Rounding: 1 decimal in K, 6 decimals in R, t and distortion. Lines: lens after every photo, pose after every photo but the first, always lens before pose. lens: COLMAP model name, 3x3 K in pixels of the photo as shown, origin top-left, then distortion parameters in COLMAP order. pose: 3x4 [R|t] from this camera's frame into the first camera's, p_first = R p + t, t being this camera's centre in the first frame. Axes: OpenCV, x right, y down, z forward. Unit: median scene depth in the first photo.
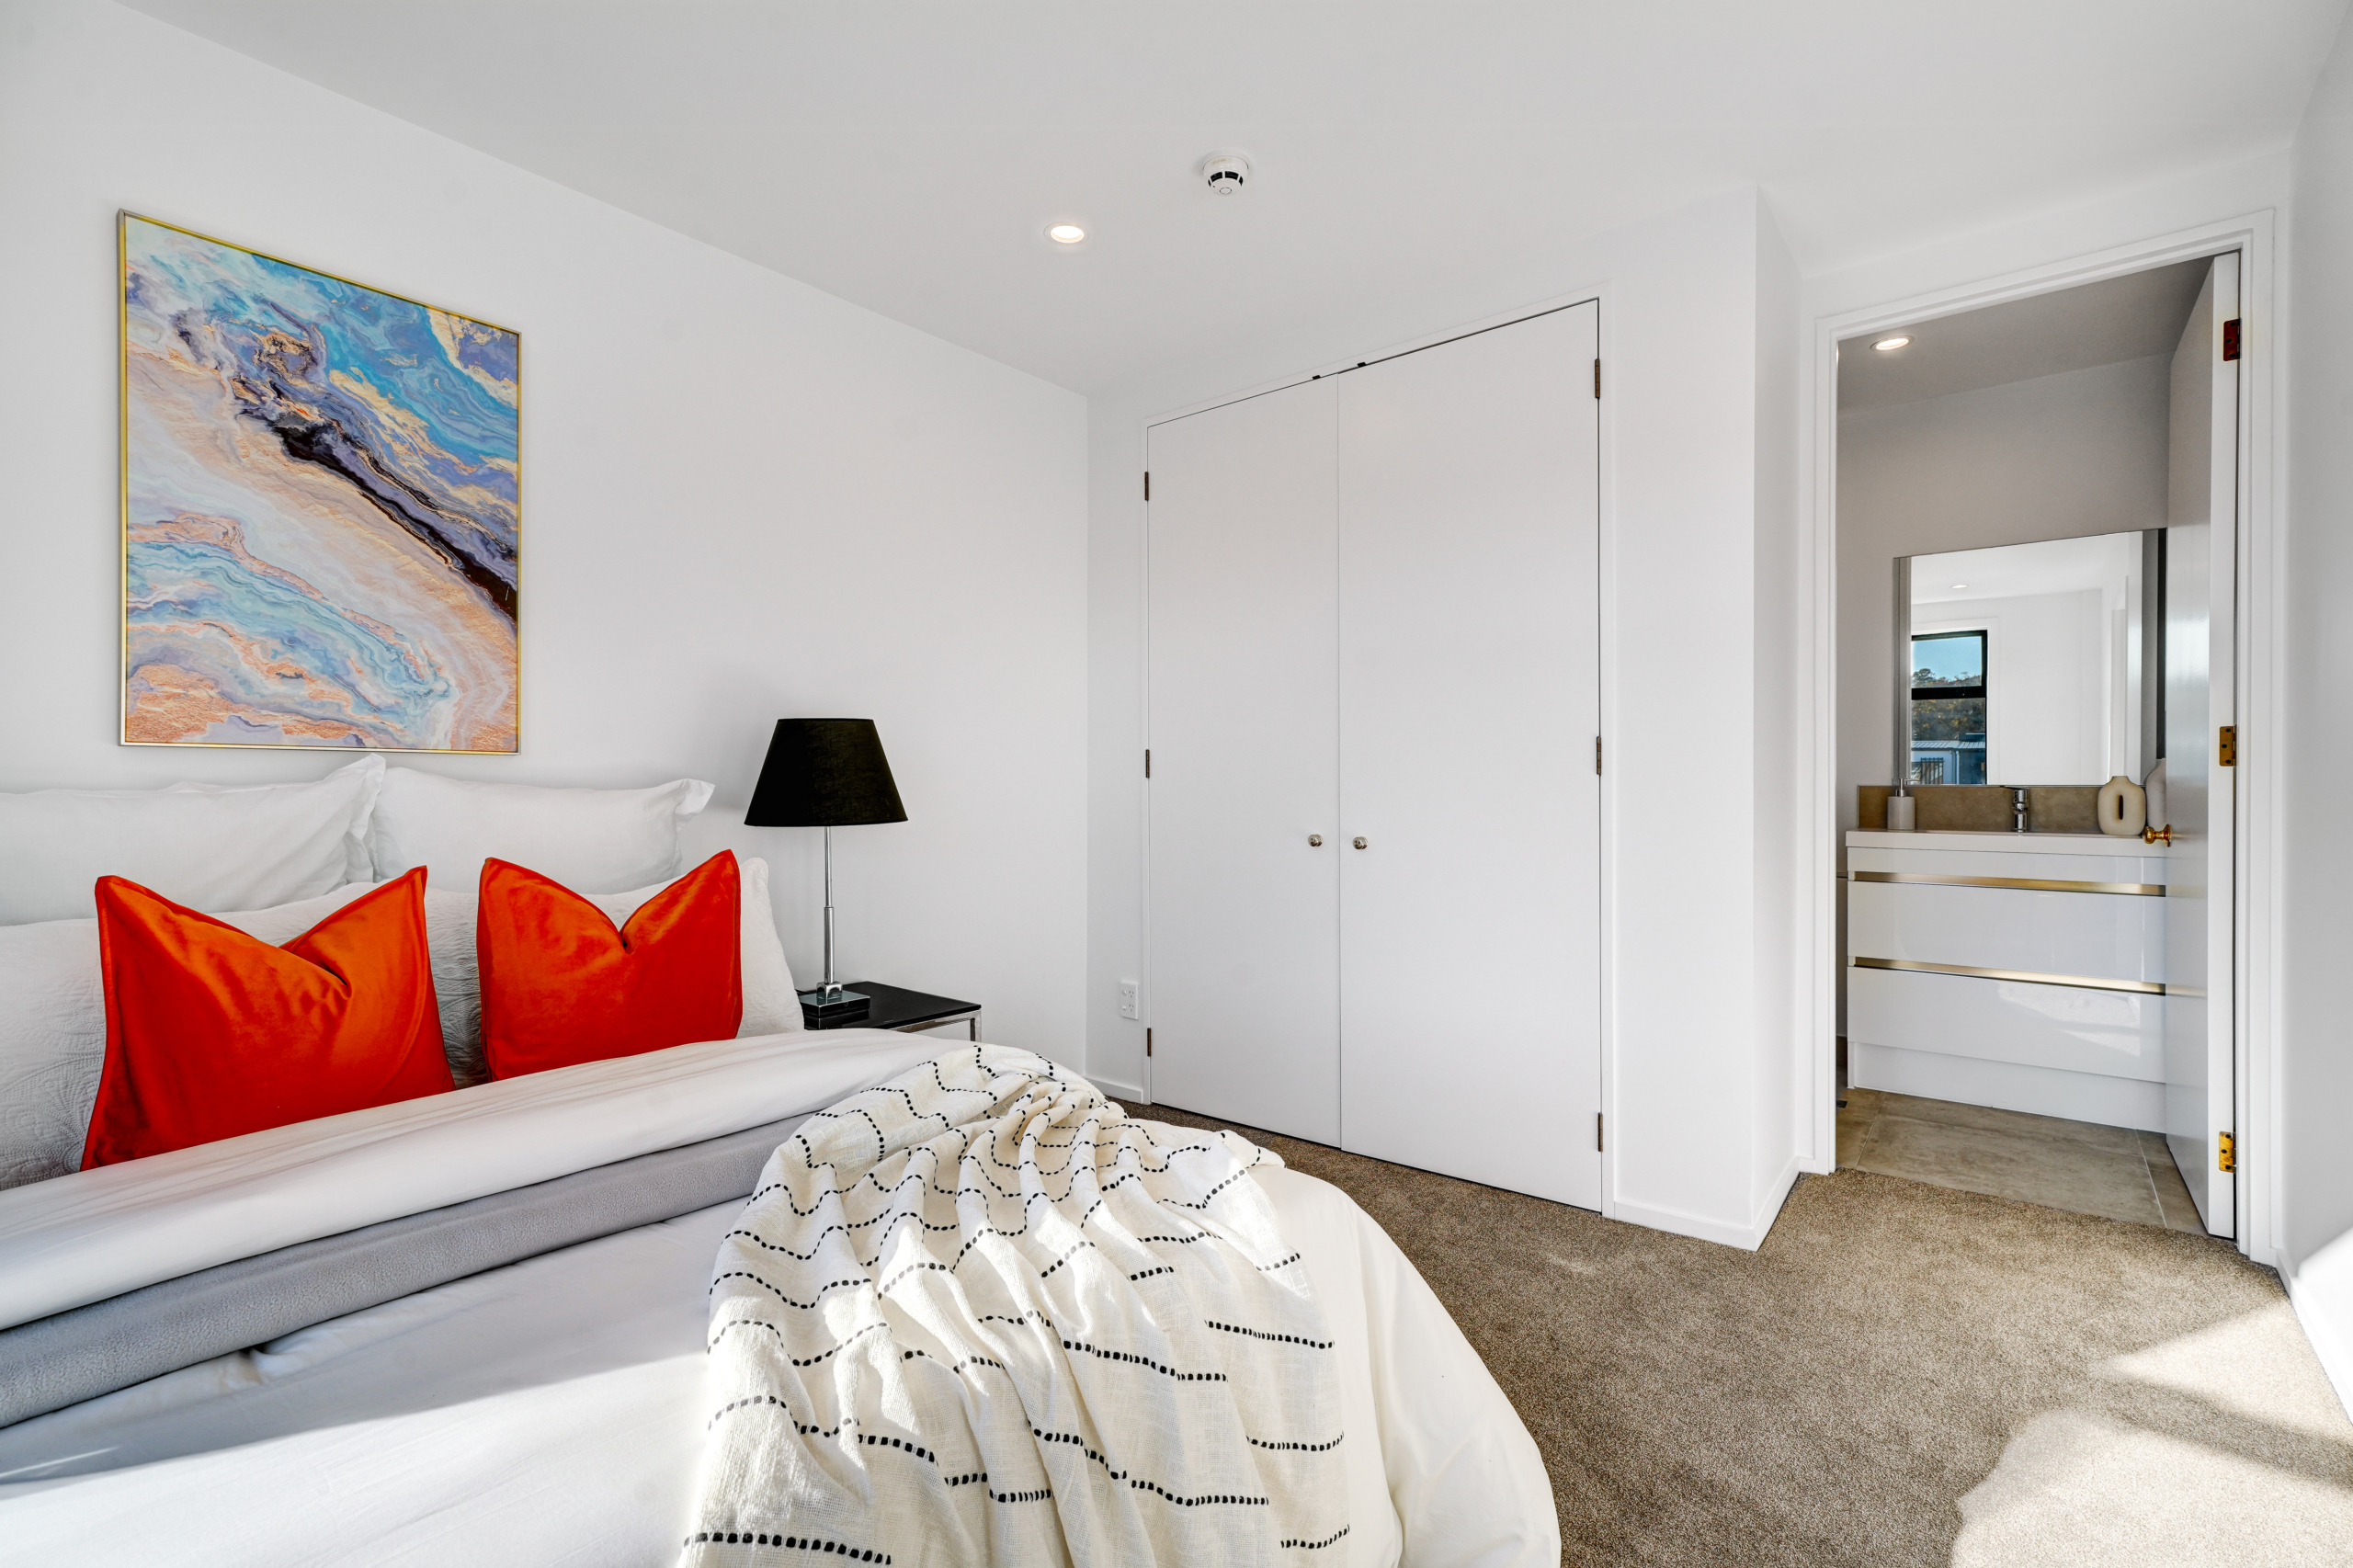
lens RADIAL K [[1051.0, 0, 1176.5], [0, 1051.0, 784.0], [0, 0, 1]] dist [0.000448, 0.000324]
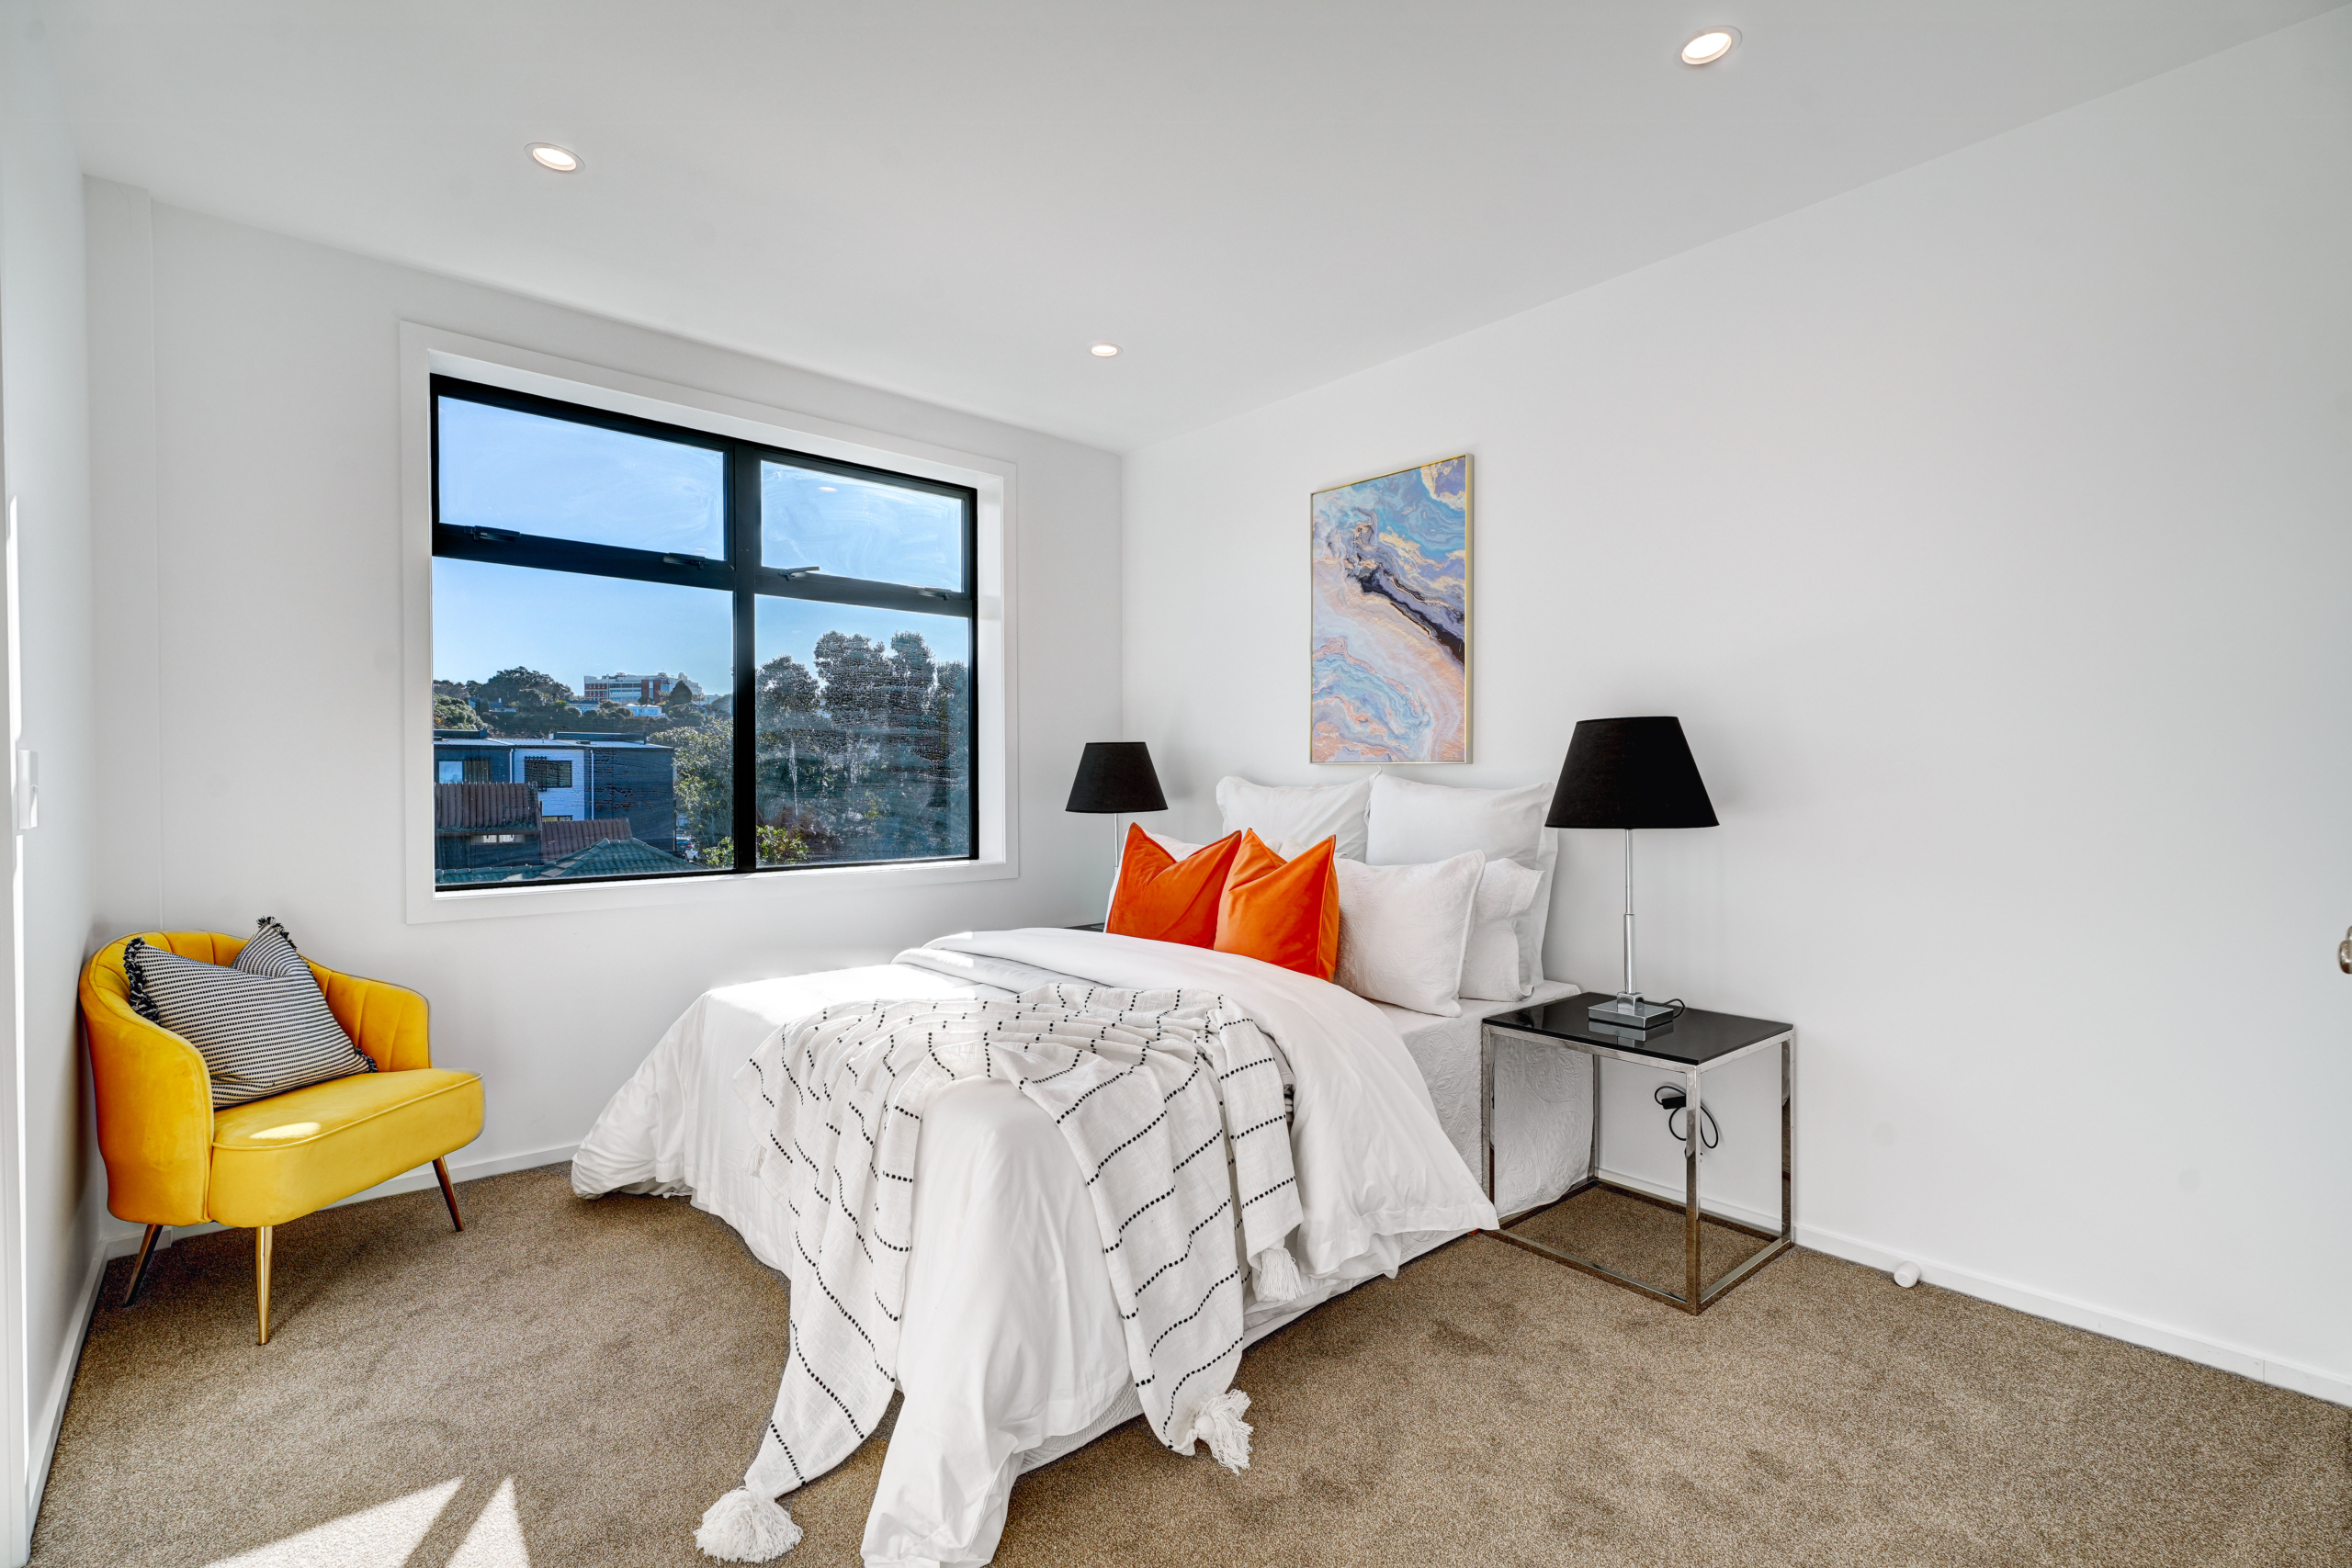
lens RADIAL K [[1068.4, 0, 1170.9], [0, 1068.4, 781.5], [0, 0, 1]] dist [0.001164, 0.000350]
pose [[-0.178202, 0.001561, -0.983993, 0.872675], [-0.002471, 0.999995, 0.002034, -0.006533], [0.983991, 0.002794, -0.178197, 0.942537]]
